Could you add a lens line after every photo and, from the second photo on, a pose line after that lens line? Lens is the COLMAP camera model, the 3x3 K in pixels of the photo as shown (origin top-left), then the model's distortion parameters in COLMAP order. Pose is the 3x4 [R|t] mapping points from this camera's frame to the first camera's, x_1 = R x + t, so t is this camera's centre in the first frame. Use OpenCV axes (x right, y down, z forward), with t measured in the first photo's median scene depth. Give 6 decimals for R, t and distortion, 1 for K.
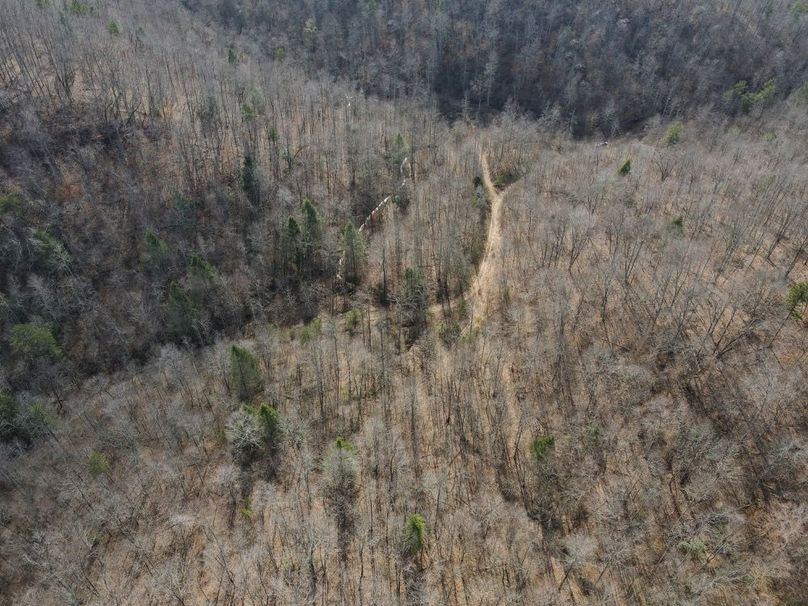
lens RADIAL K [[584.1, 0, 404.0], [0, 584.1, 303.0], [0, 0, 1]] dist [-0.000941, -0.021831]
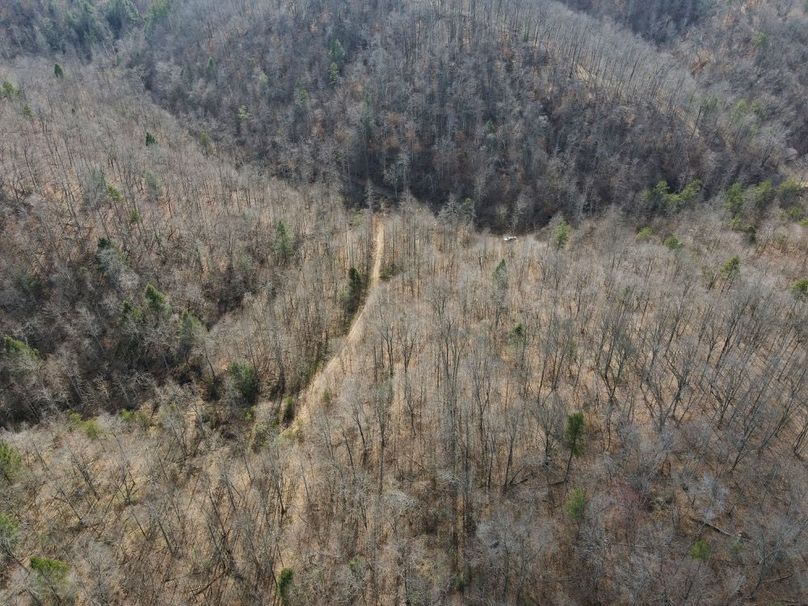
lens RADIAL K [[584.1, 0, 404.0], [0, 584.1, 303.0], [0, 0, 1]] dist [-0.000941, -0.021831]
pose [[0.996700, 0.056363, -0.058409, 0.375186], [-0.062738, 0.991522, -0.113787, -0.072902], [0.051500, 0.117076, 0.991787, 0.062485]]
